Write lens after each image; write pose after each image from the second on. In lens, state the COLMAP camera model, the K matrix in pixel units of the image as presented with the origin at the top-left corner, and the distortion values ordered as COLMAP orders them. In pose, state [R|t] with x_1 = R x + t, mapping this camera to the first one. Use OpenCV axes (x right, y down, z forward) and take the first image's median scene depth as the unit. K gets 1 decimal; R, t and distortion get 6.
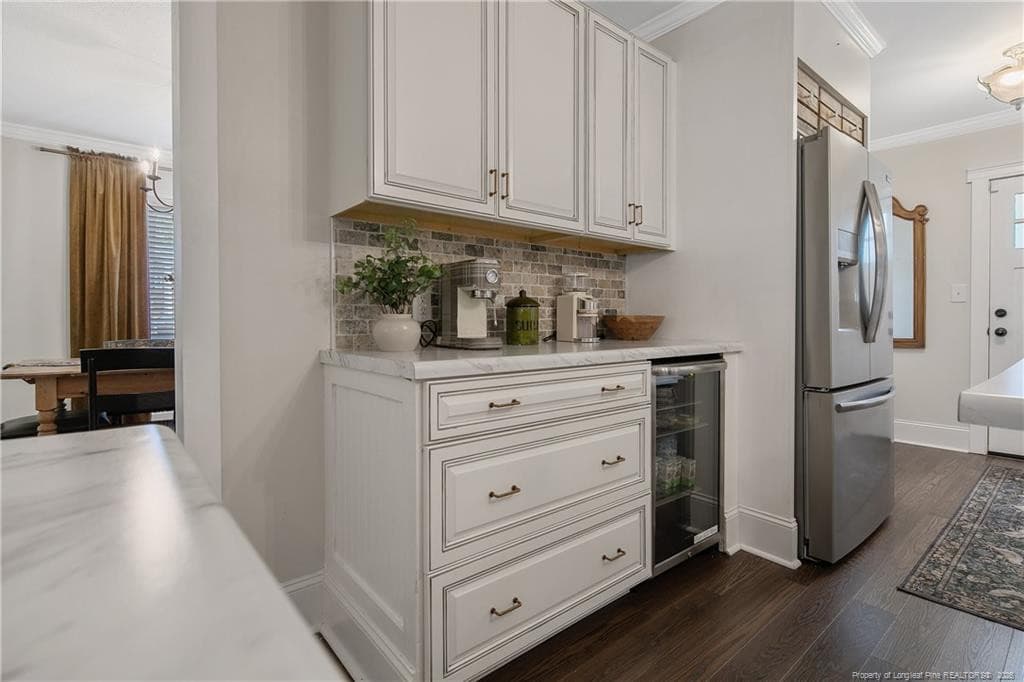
lens RADIAL K [[494.2, 0, 518.3], [0, 494.2, 320.4], [0, 0, 1]] dist [-0.001749, -0.000083]
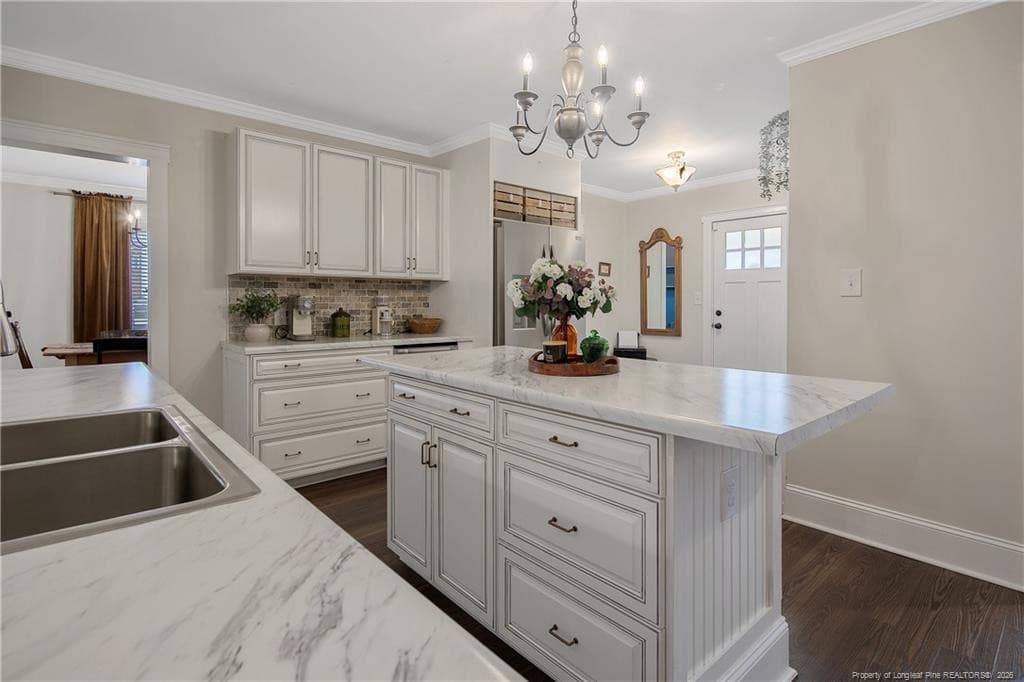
lens RADIAL K [[501.0, 0, 517.0], [0, 501.0, 298.6], [0, 0, 1]] dist [-0.003077, -0.001066]
pose [[0.999745, 0.003285, 0.022346, 0.570711], [-0.003148, 0.999976, -0.006153, -0.077998], [-0.022366, 0.006082, 0.999731, -0.802115]]
